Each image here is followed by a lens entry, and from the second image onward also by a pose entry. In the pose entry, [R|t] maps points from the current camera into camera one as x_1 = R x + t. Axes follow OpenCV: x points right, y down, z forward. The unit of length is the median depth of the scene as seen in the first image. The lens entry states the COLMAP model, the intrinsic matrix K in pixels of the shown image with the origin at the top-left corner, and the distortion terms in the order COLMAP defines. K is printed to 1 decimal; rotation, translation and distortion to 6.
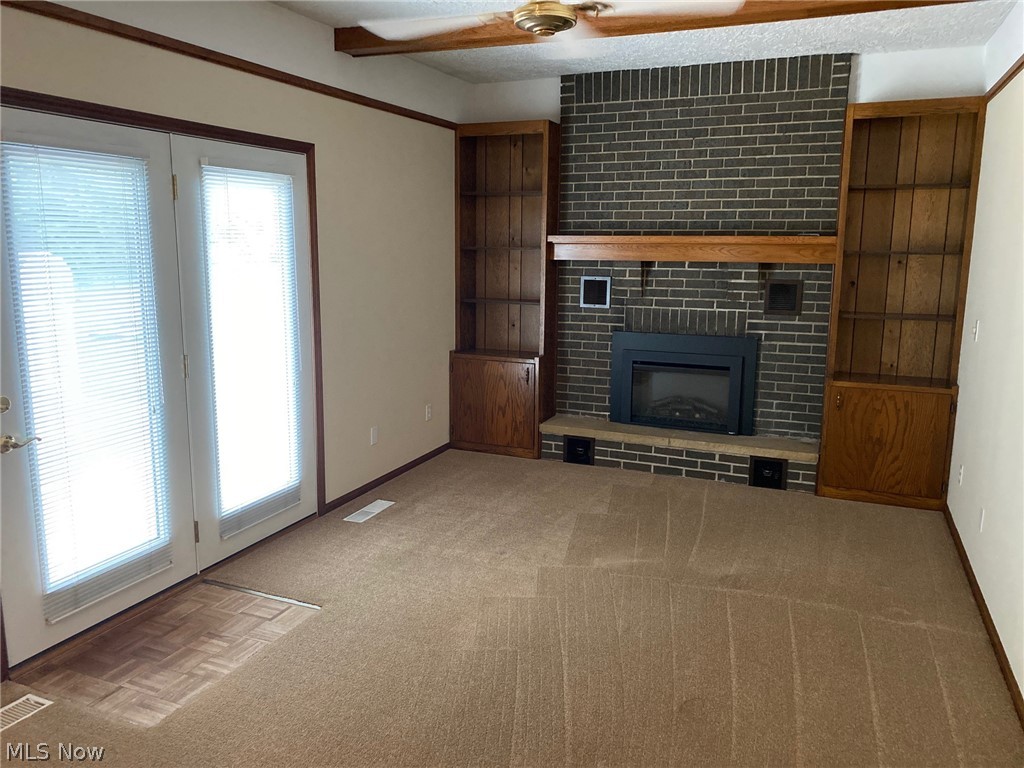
lens RADIAL K [[791.2, 0, 512.0], [0, 791.2, 384.0], [0, 0, 1]] dist [0.131382, -0.279322]
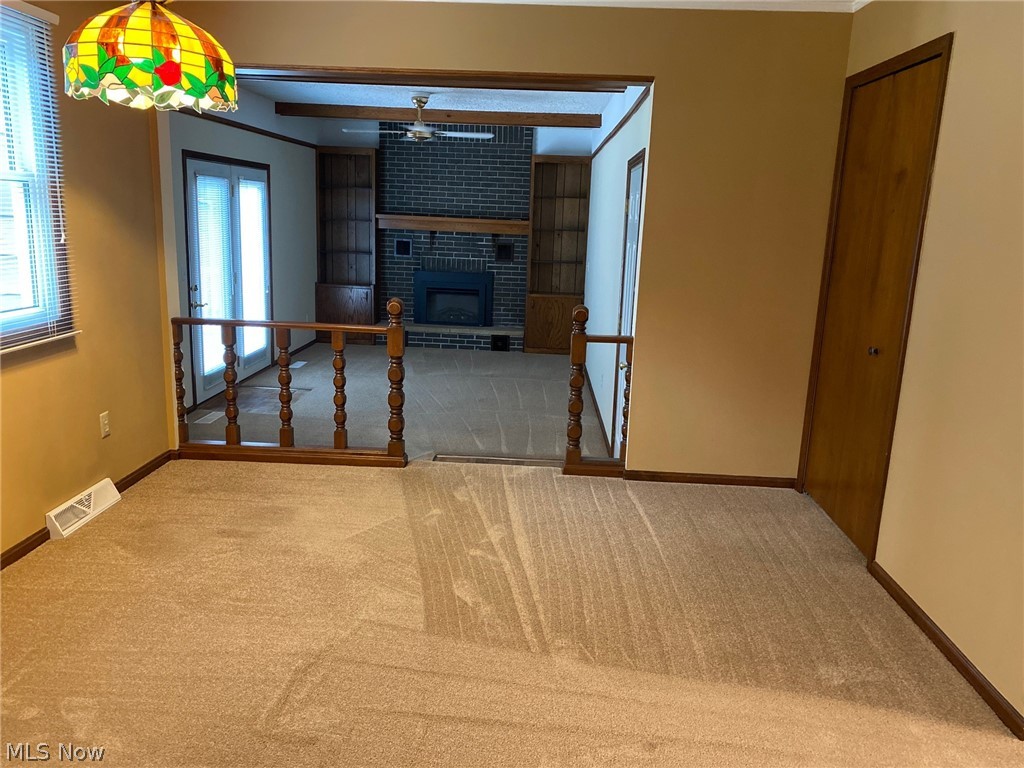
lens RADIAL K [[791.2, 0, 512.0], [0, 791.2, 384.0], [0, 0, 1]] dist [0.131382, -0.279322]
pose [[0.938417, -0.045738, 0.342463, -0.301363], [0.031692, 0.998415, 0.046503, 0.115996], [-0.344048, -0.032786, 0.938380, -0.777812]]
